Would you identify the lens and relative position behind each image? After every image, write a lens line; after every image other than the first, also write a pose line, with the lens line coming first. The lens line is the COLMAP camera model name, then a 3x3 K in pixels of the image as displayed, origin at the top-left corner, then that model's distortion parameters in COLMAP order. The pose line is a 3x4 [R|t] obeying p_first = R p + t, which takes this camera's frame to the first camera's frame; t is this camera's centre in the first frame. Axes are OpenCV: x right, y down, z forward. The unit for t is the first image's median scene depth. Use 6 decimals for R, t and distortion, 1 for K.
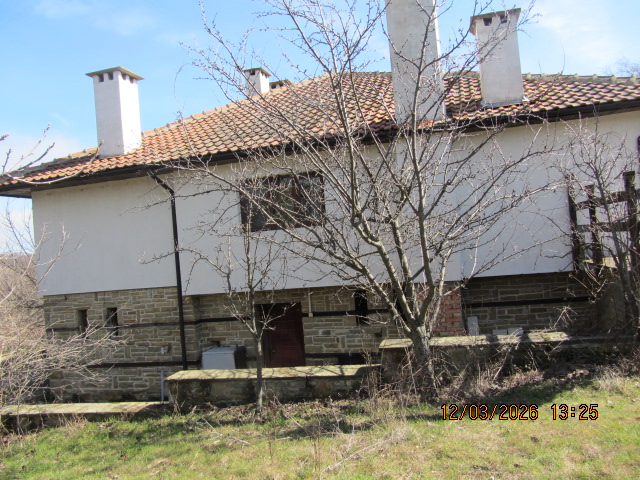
lens RADIAL K [[521.9, 0, 321.0], [0, 521.9, 239.4], [0, 0, 1]] dist [-0.038181, 0.002447]
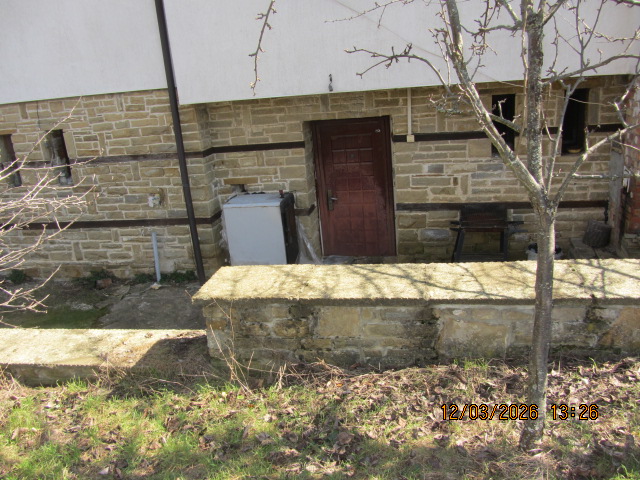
lens RADIAL K [[521.9, 0, 320.6], [0, 521.9, 241.3], [0, 0, 1]] dist [-0.038181, 0.002447]
pose [[0.997918, -0.016650, 0.062304, -0.150613], [-0.004359, 0.946471, 0.322759, 0.065158], [-0.064343, -0.322359, 0.944428, 0.414068]]
